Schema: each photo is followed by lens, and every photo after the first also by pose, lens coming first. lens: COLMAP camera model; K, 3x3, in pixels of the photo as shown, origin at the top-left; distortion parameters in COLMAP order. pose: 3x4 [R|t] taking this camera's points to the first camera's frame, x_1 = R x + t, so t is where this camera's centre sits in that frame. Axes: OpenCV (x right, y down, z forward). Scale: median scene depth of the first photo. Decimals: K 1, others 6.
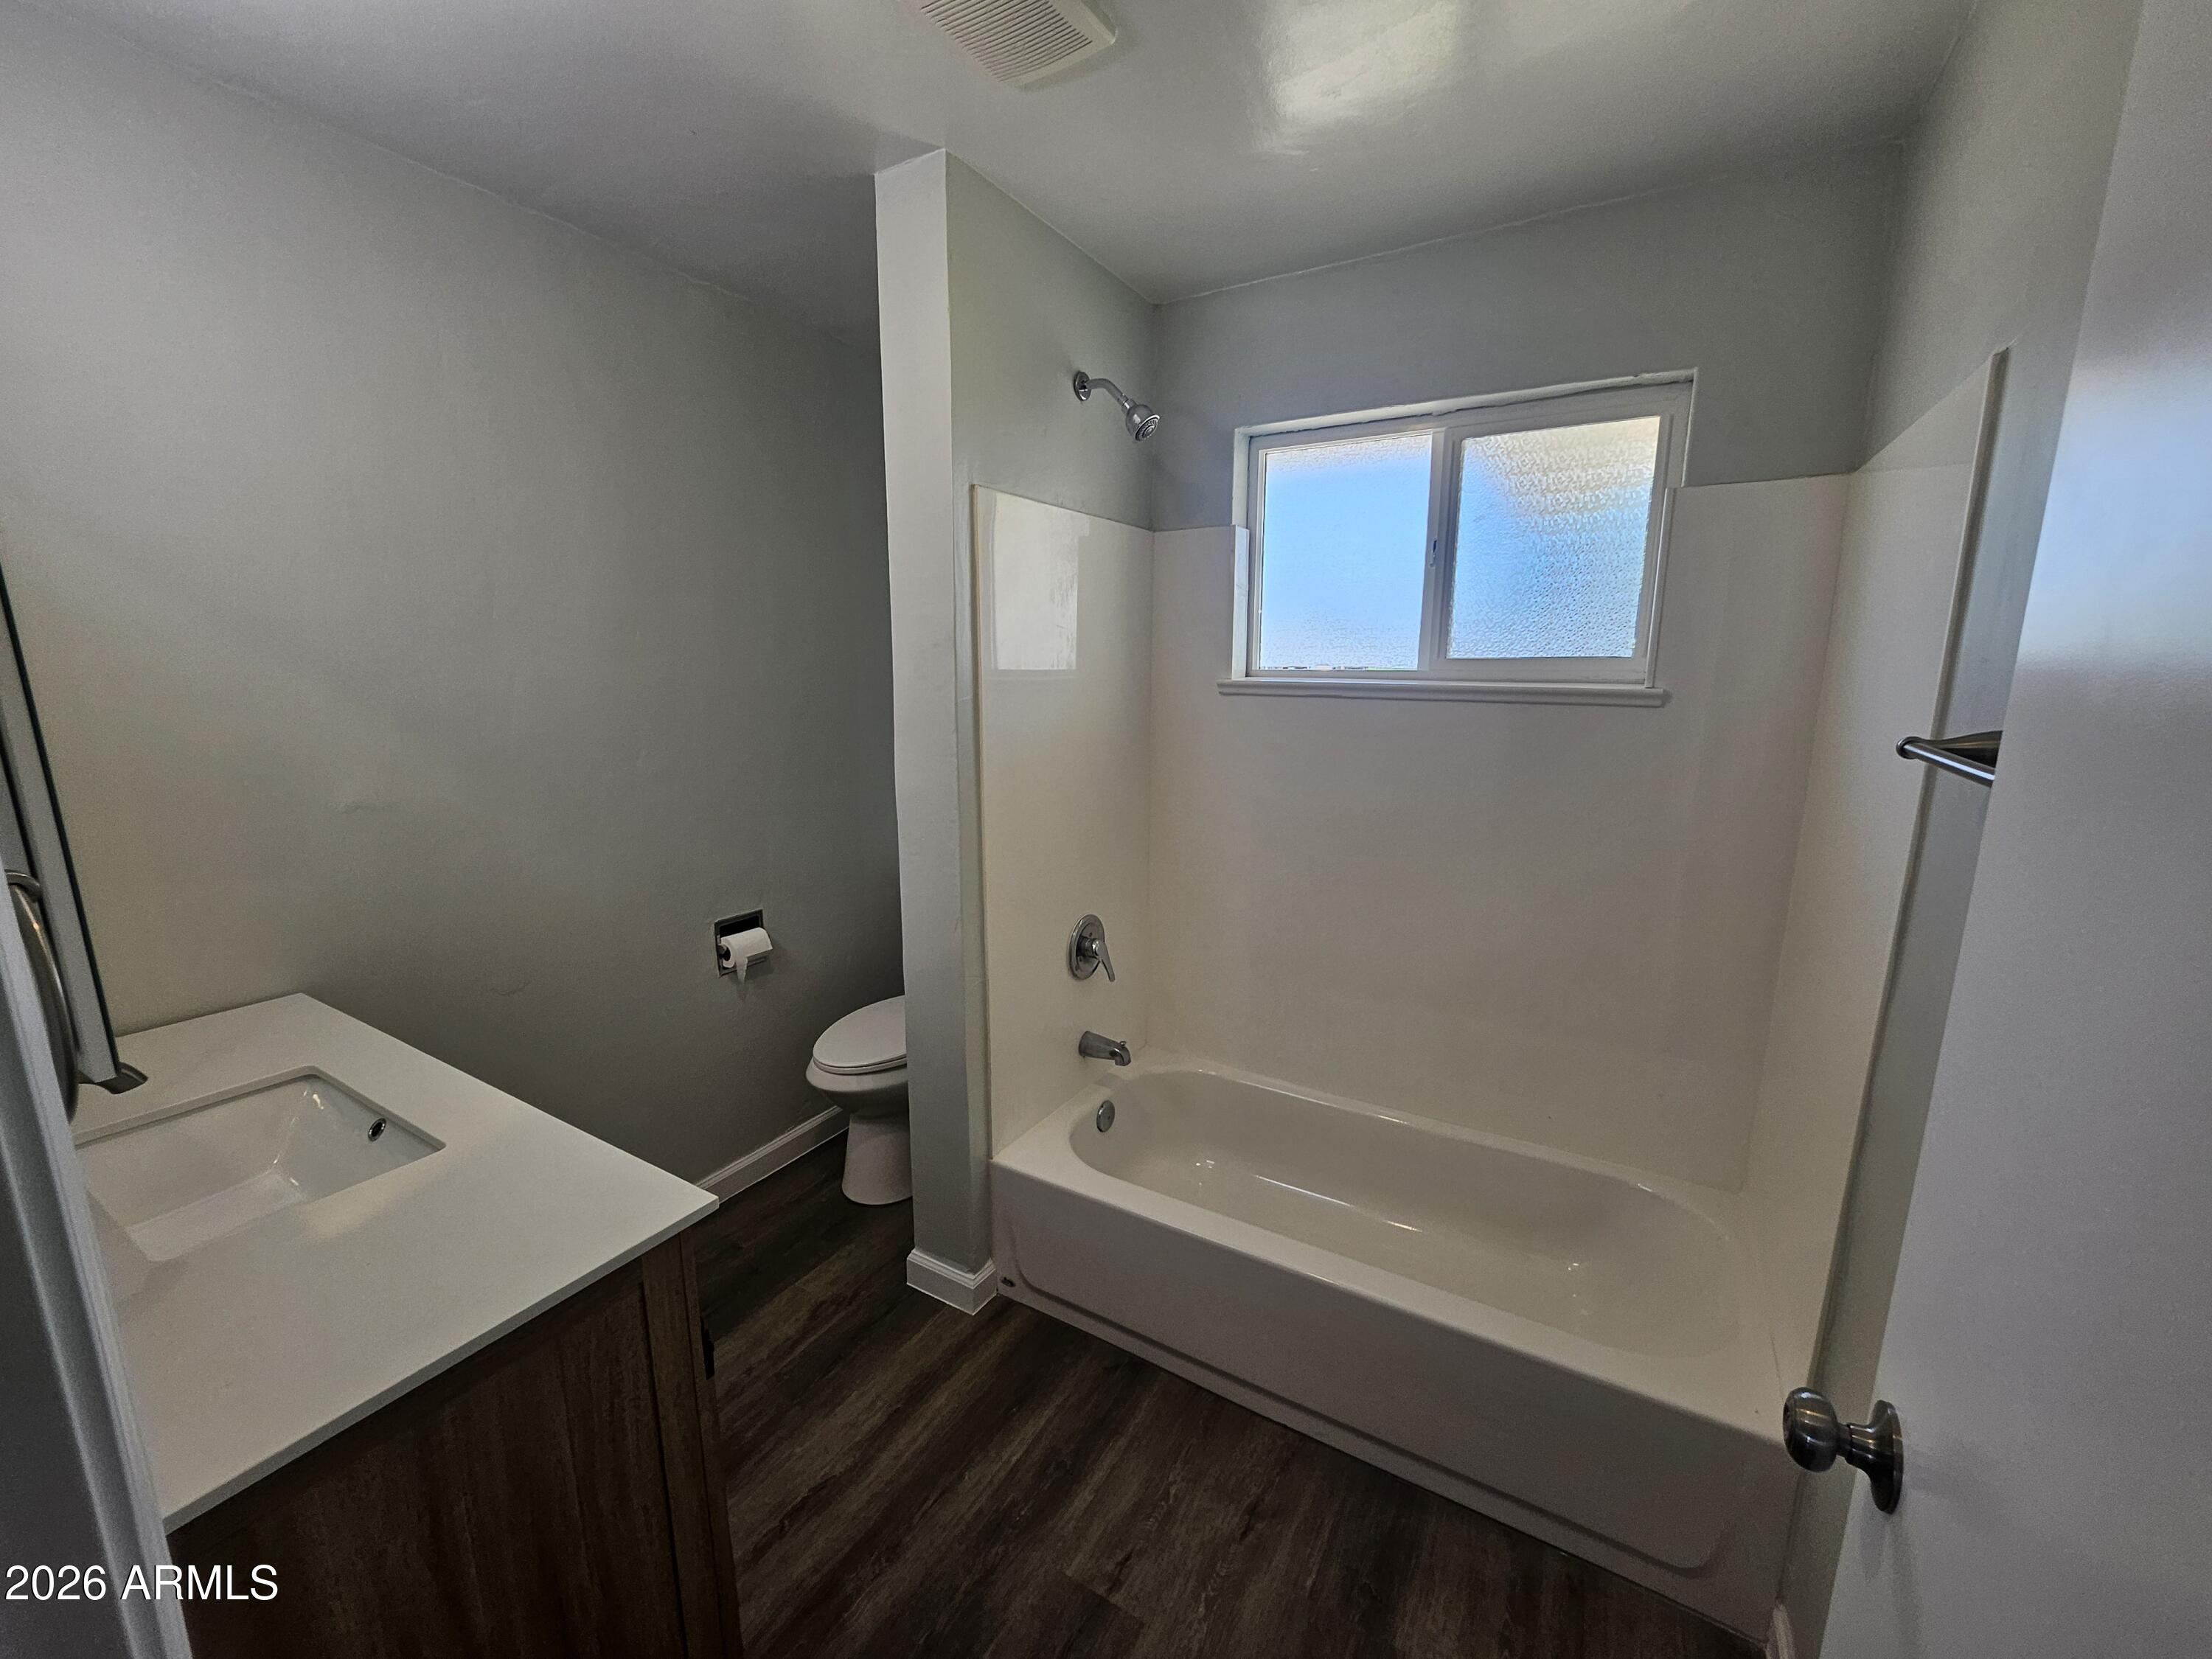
lens RADIAL K [[876.7, 0, 1100.6], [0, 876.7, 828.4], [0, 0, 1]] dist [-0.010014, 0.001773]
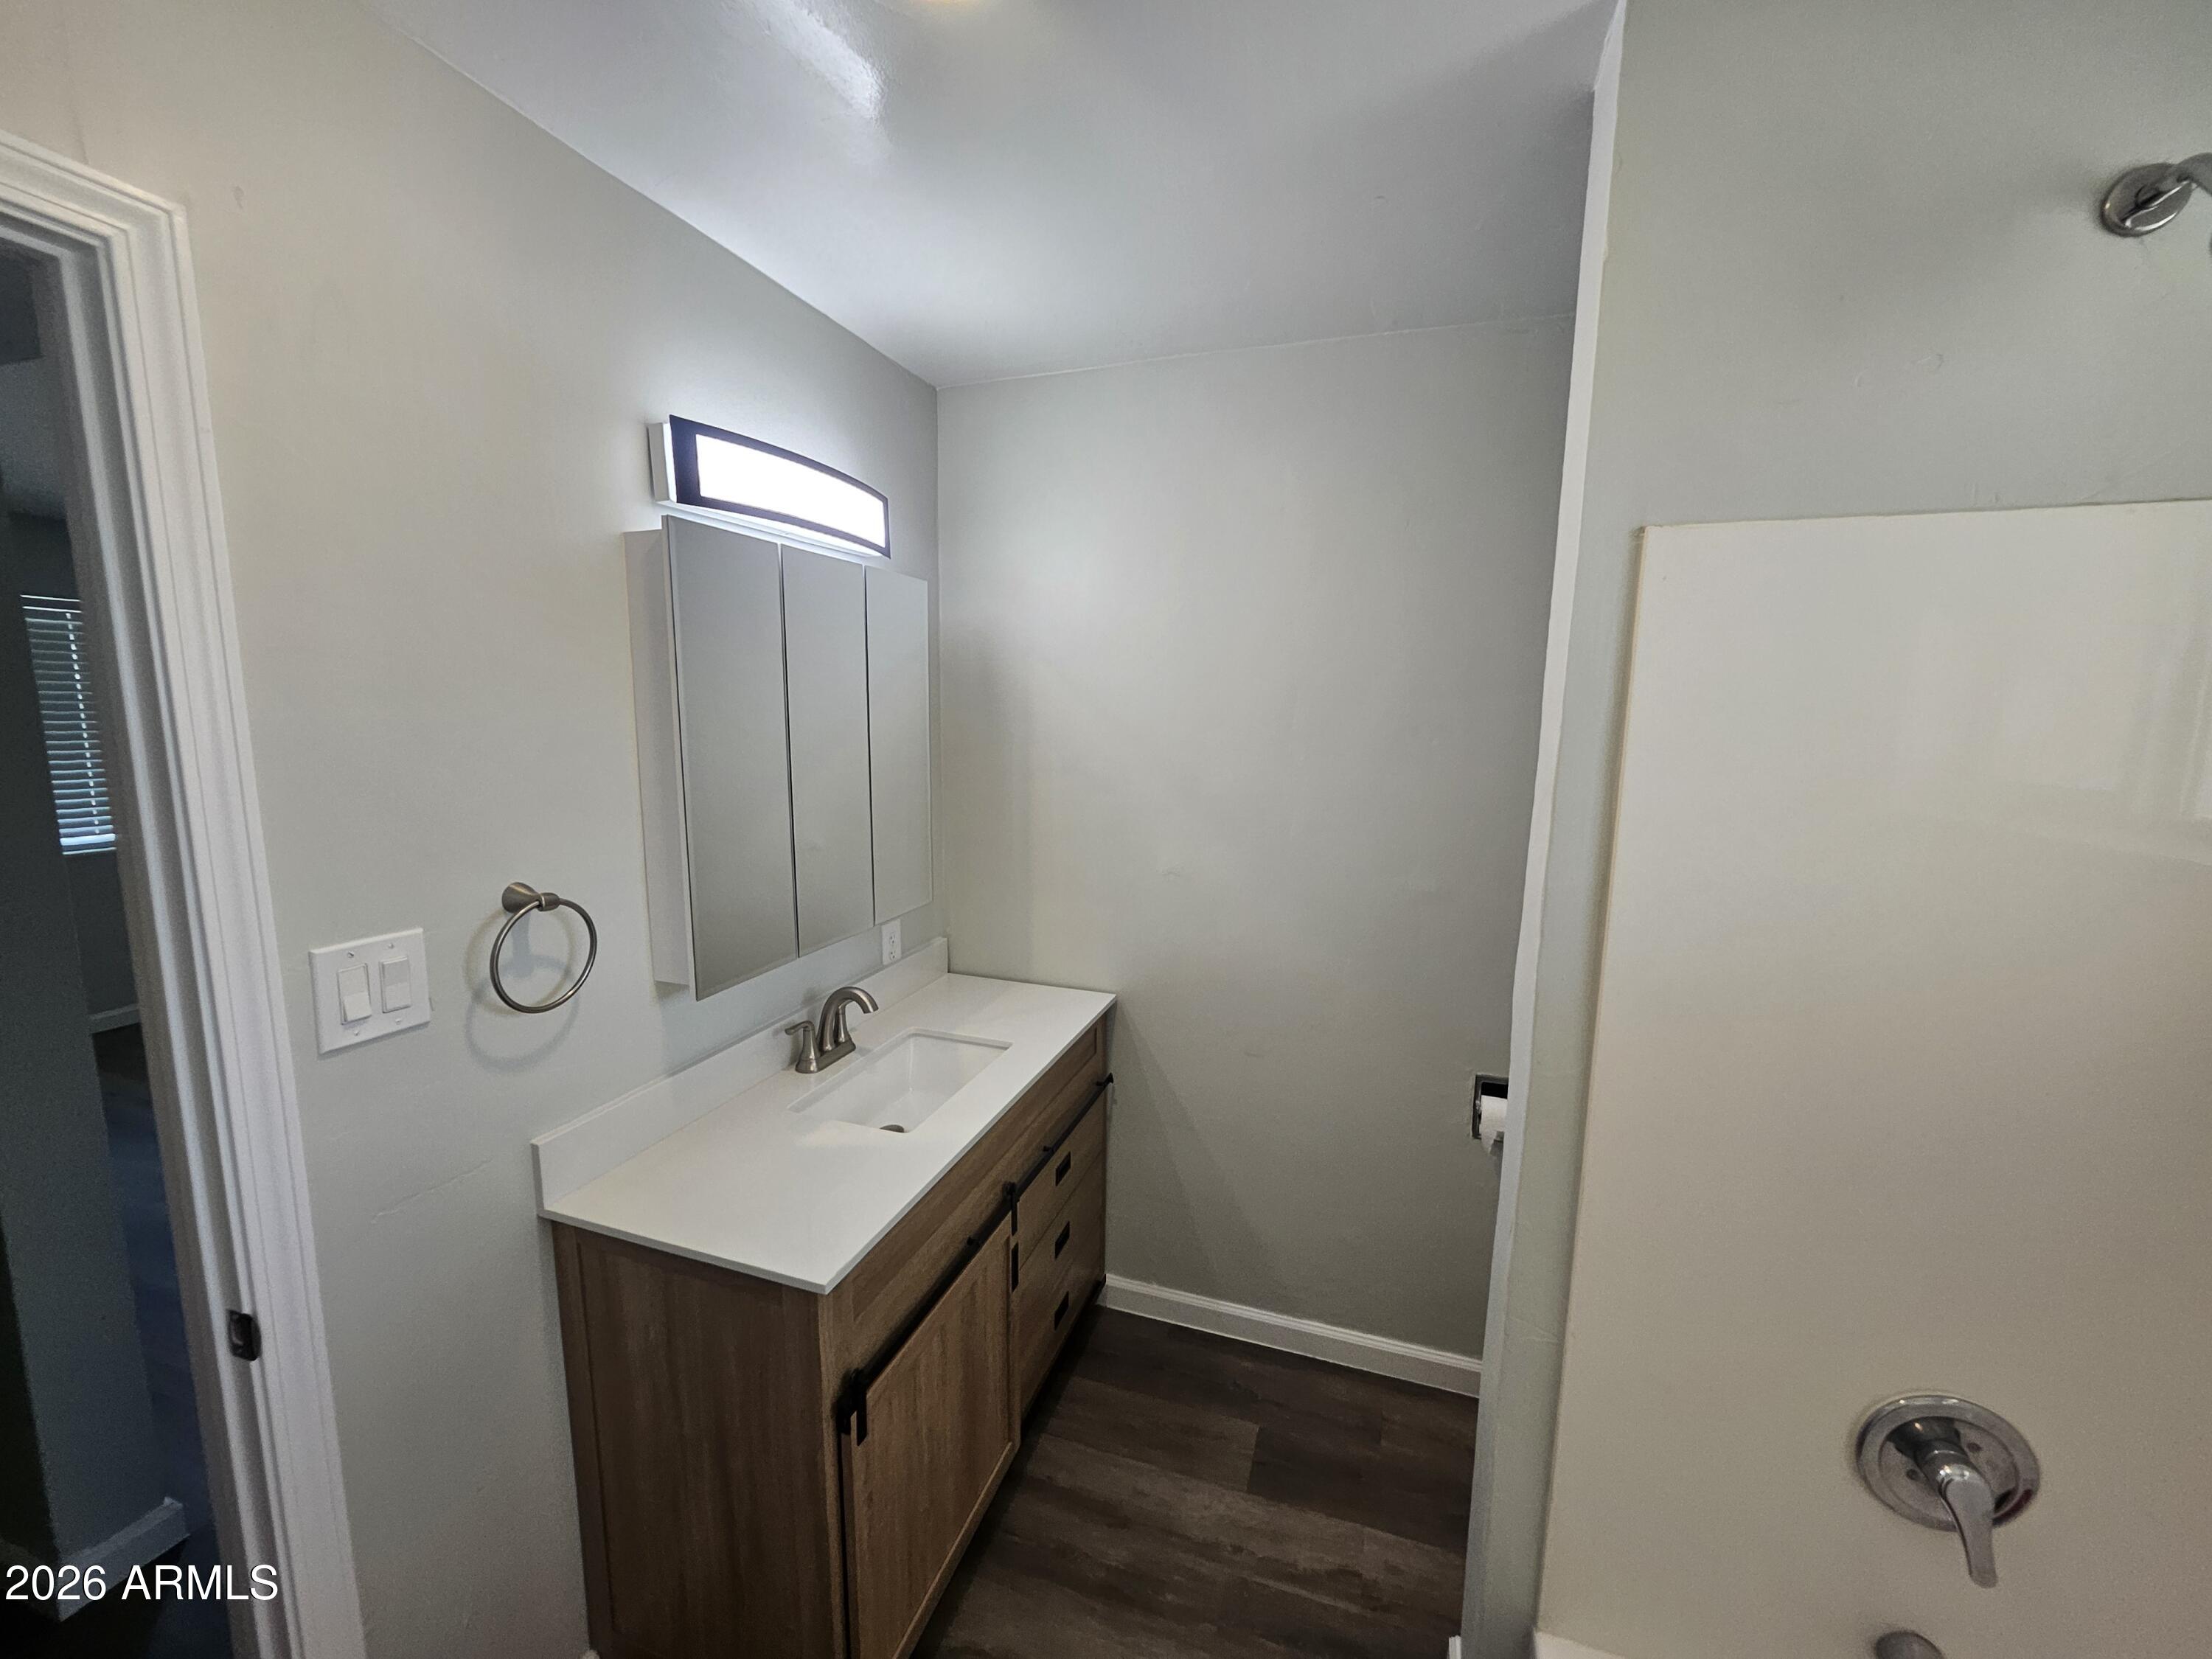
lens RADIAL K [[876.7, 0, 1100.2], [0, 876.7, 829.5], [0, 0, 1]] dist [-0.010014, 0.001773]
pose [[0.210568, 0.137683, -0.967835, 0.321662], [-0.192528, 0.976483, 0.097026, -0.162380], [0.958433, 0.165905, 0.232124, 0.490219]]
